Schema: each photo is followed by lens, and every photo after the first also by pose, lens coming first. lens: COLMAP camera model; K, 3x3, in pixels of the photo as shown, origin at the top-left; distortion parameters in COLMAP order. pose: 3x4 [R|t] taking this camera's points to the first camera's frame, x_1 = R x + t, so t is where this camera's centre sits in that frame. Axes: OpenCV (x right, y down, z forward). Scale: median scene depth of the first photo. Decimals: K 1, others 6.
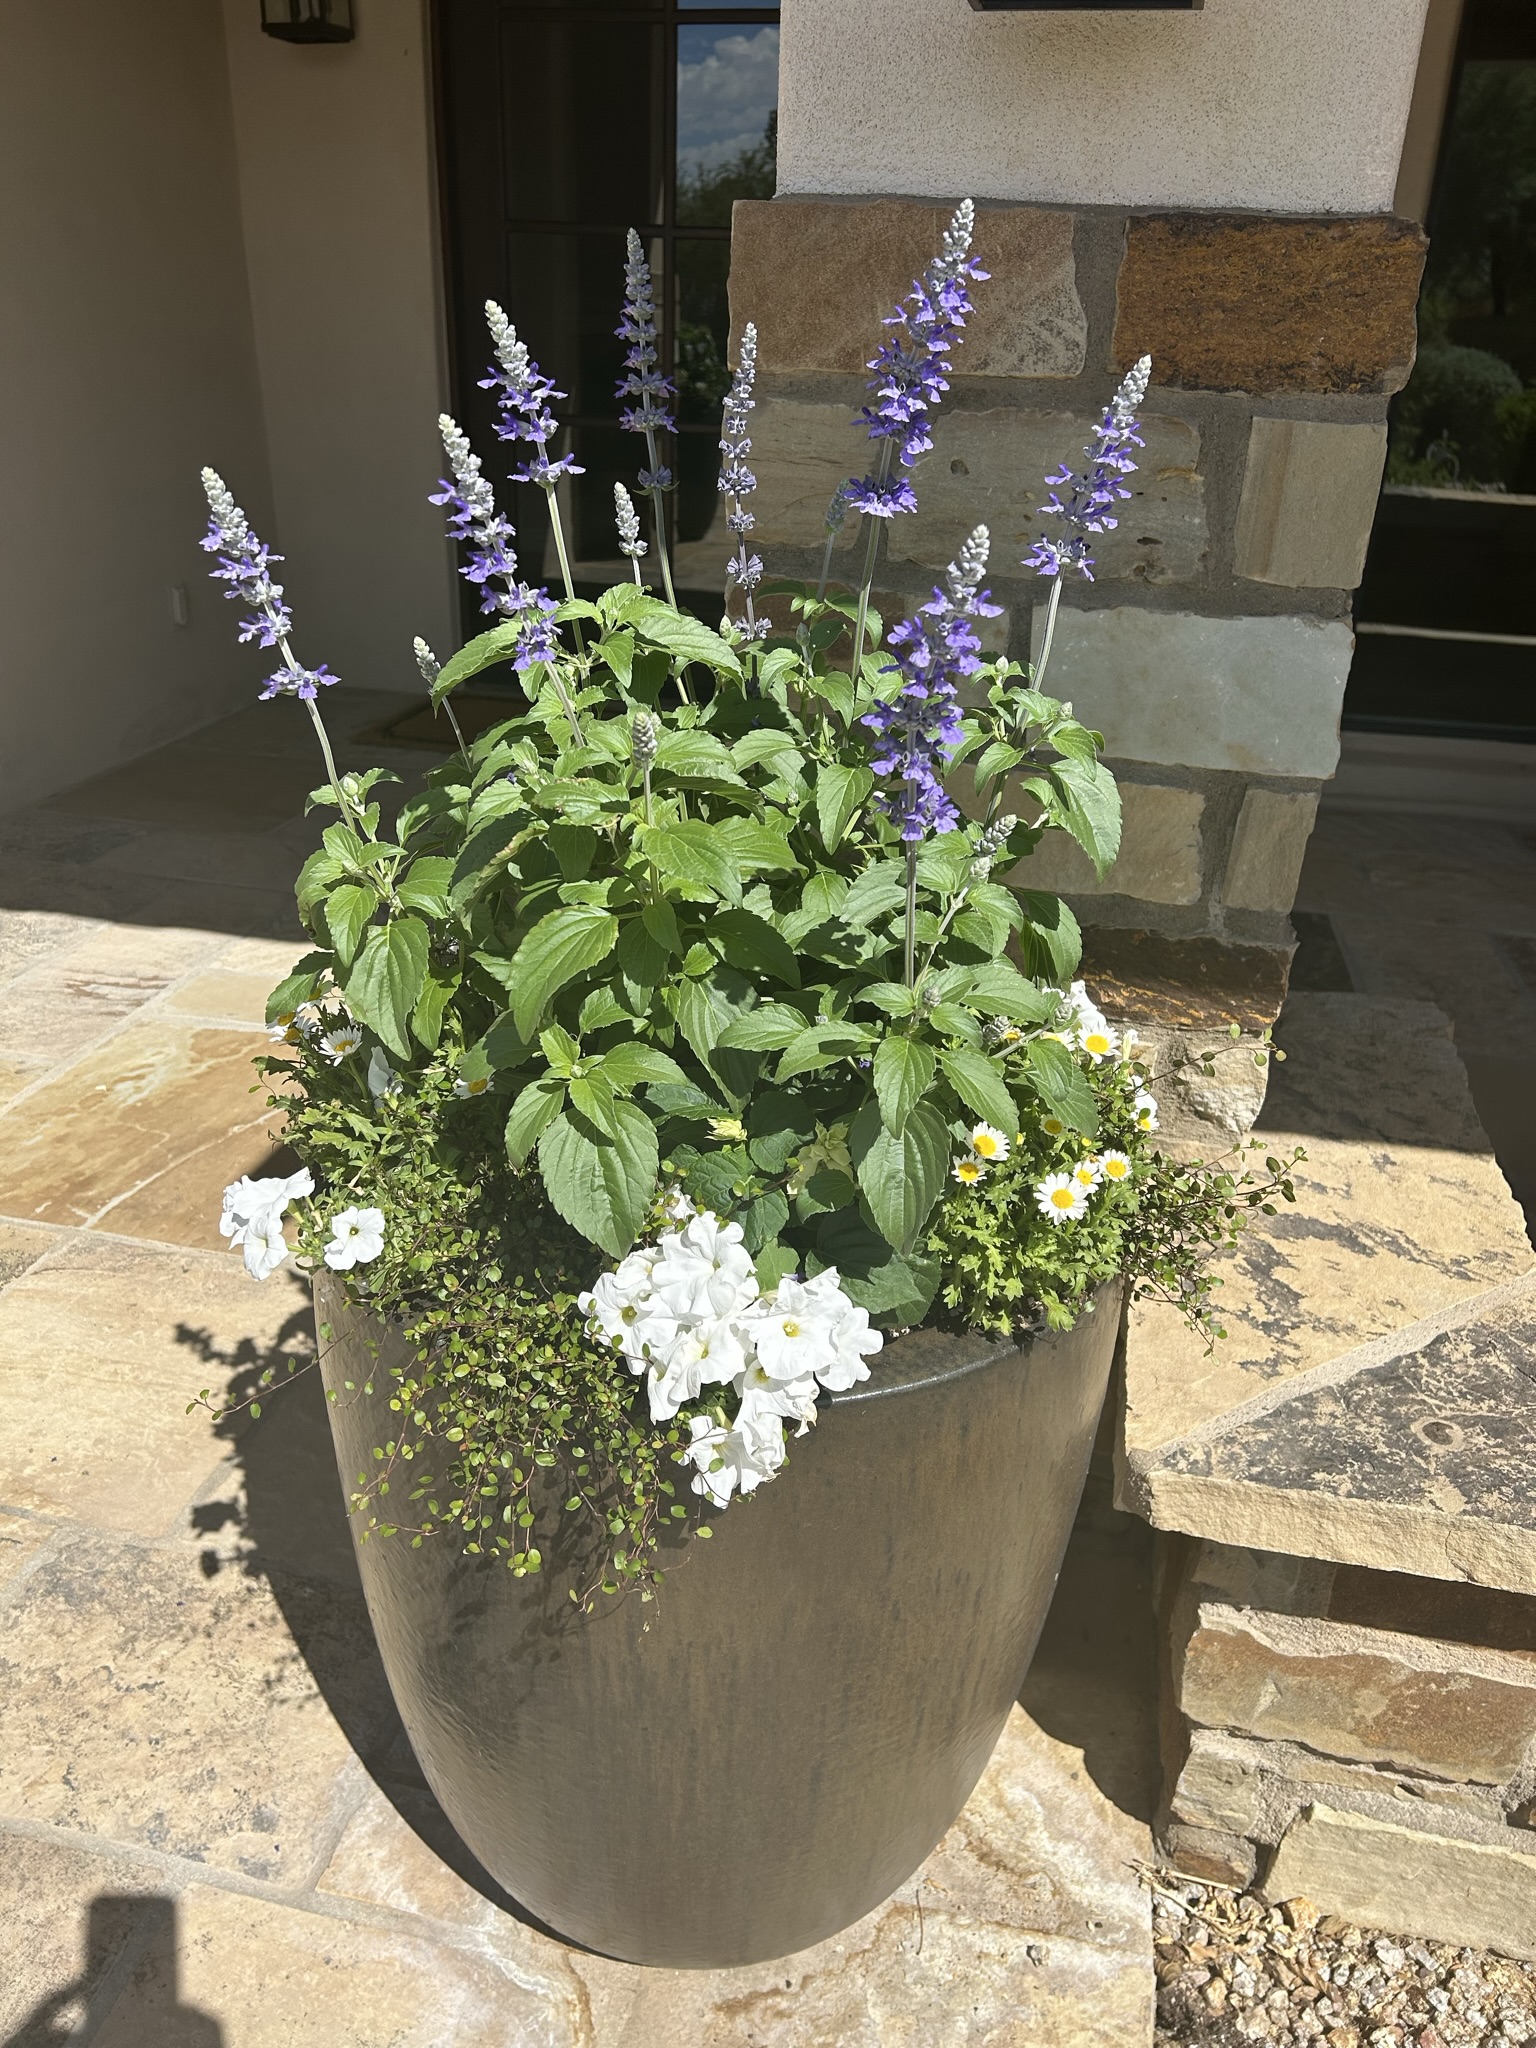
lens RADIAL K [[1542.6, 0, 777.4], [0, 1542.6, 1033.8], [0, 0, 1]] dist [0.034856, -0.029985]
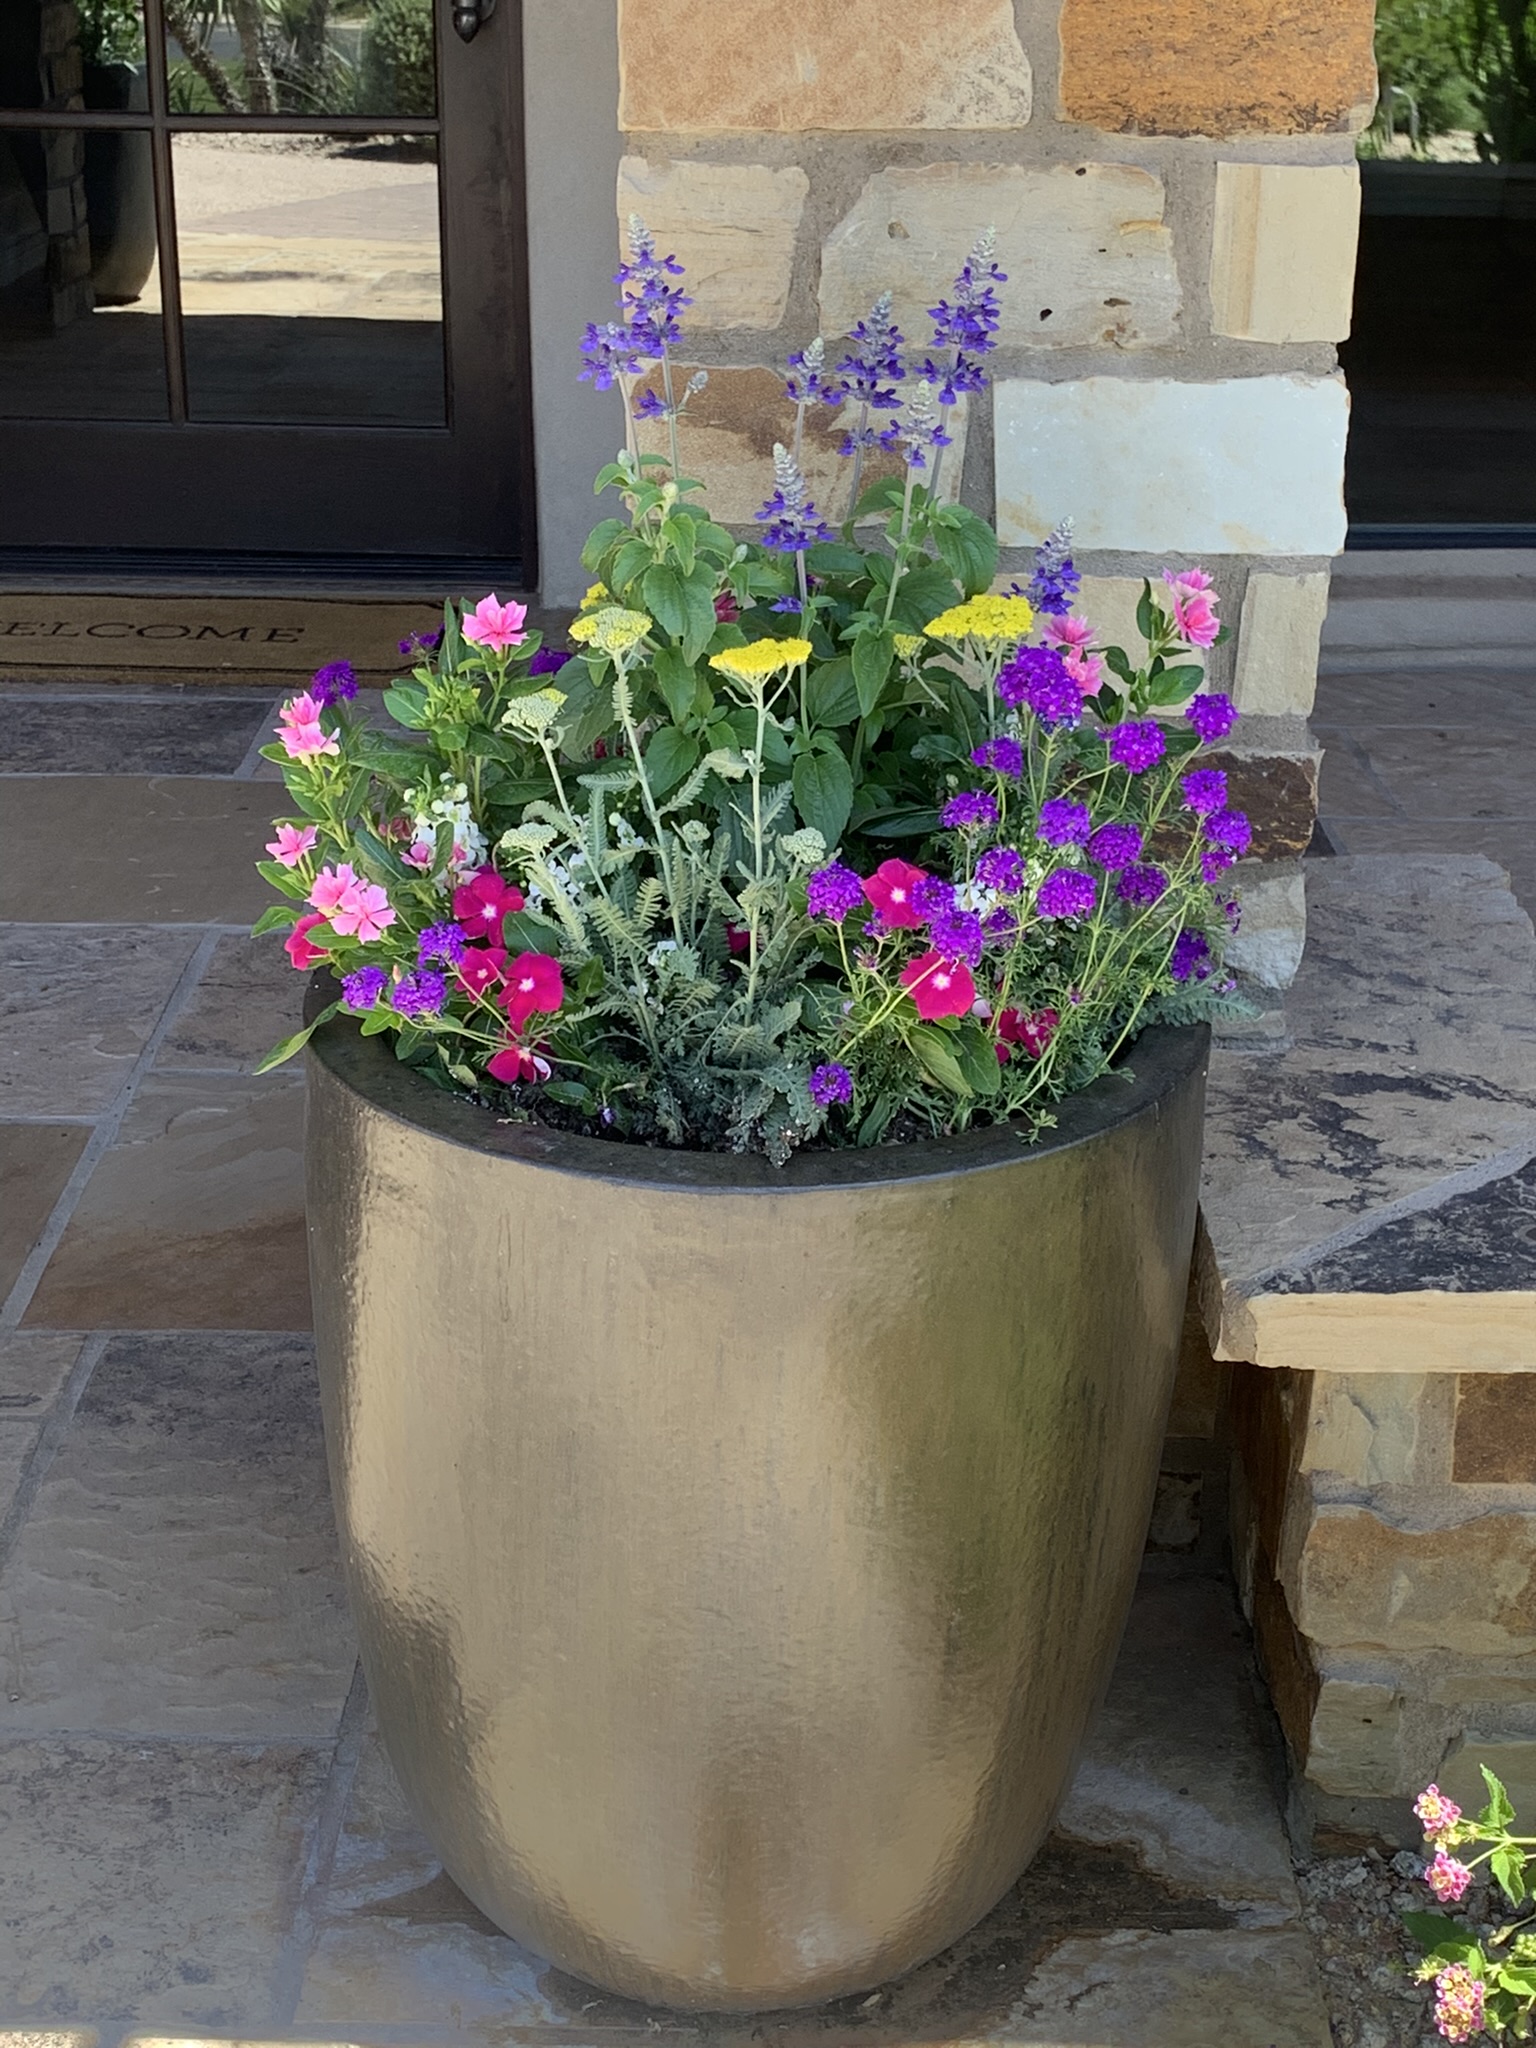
lens RADIAL K [[3071.0, 0, 812.4], [0, 3071.0, 1017.8], [0, 0, 1]] dist [0.113730, 0.000000]
pose [[0.977657, -0.096446, 0.186774, -0.302809], [0.109636, 0.992061, -0.061605, 0.179949], [-0.179349, 0.080706, 0.980469, -0.676291]]
